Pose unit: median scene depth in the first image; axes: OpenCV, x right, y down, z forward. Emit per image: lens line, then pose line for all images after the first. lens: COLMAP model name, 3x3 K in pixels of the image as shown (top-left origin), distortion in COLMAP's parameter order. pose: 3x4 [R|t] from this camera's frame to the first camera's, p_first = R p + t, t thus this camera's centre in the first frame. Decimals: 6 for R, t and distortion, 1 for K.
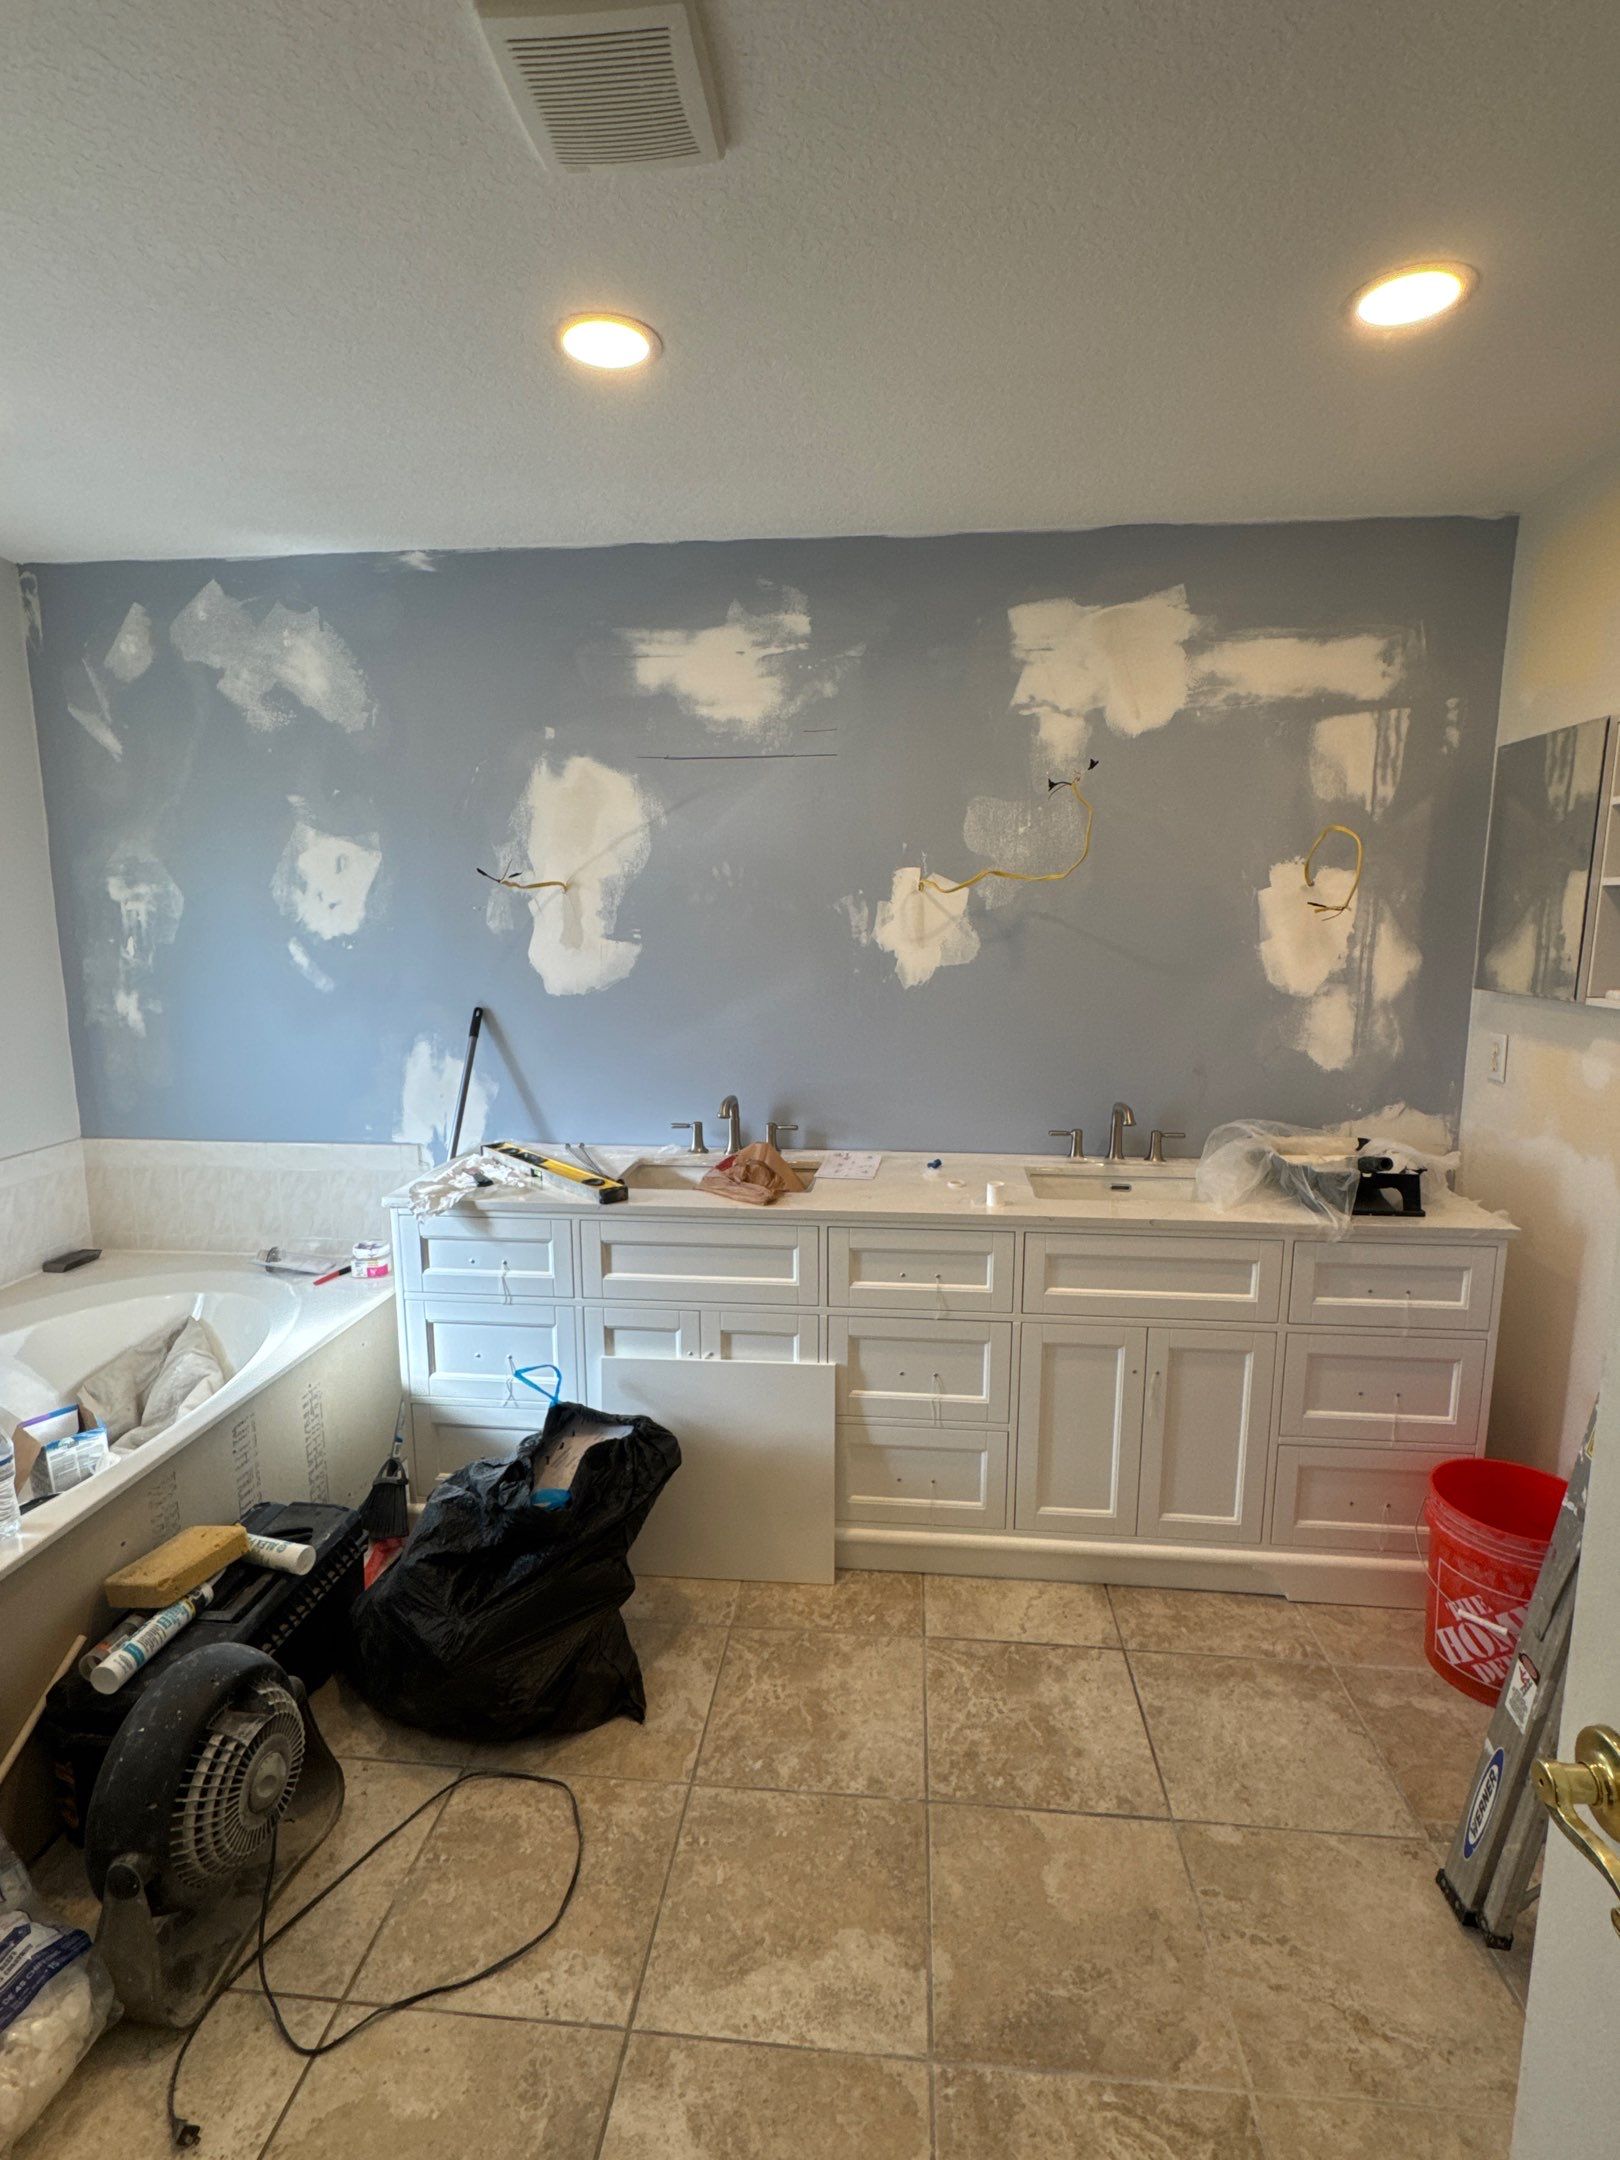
lens RADIAL K [[1043.2, 0, 811.8], [0, 1043.2, 1070.9], [0, 0, 1]] dist [-0.002796, 0.000379]
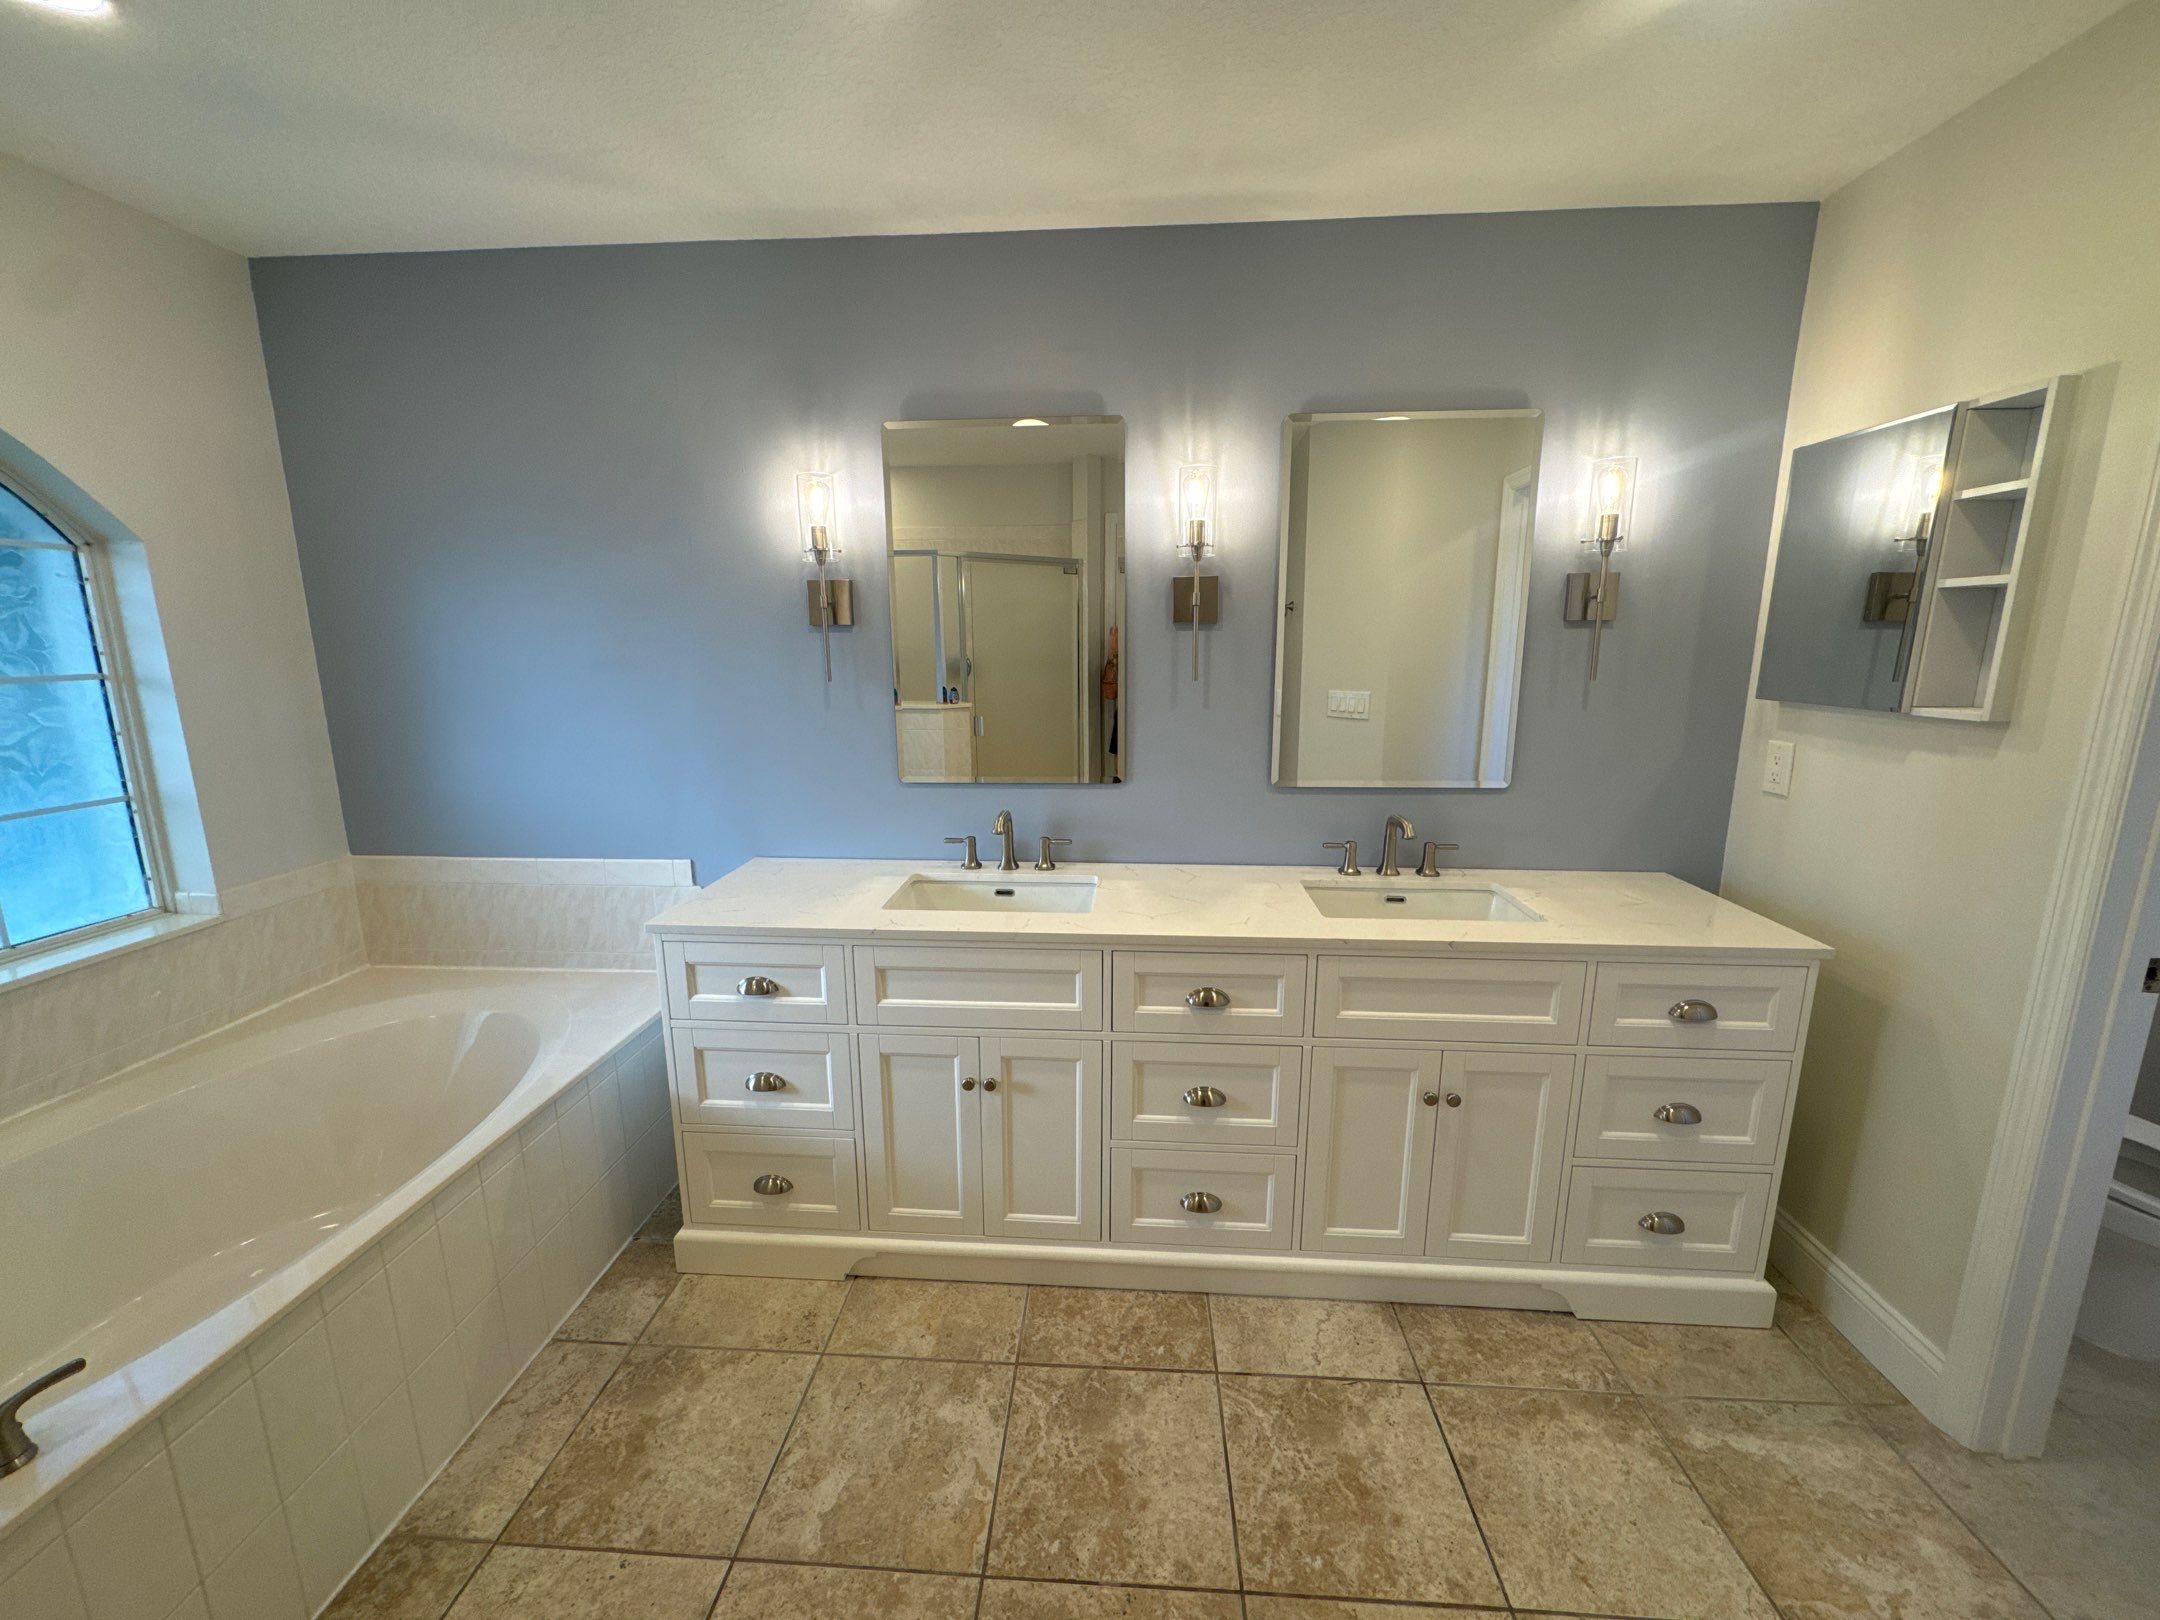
lens RADIAL K [[859.5, 0, 1074.4], [0, 859.5, 804.2], [0, 0, 1]] dist [-0.002238, 0.000218]
pose [[0.999577, -0.008529, 0.027793, -0.042878], [0.007399, 0.999151, 0.040528, -0.018670], [-0.028115, -0.040305, 0.998792, 0.231049]]
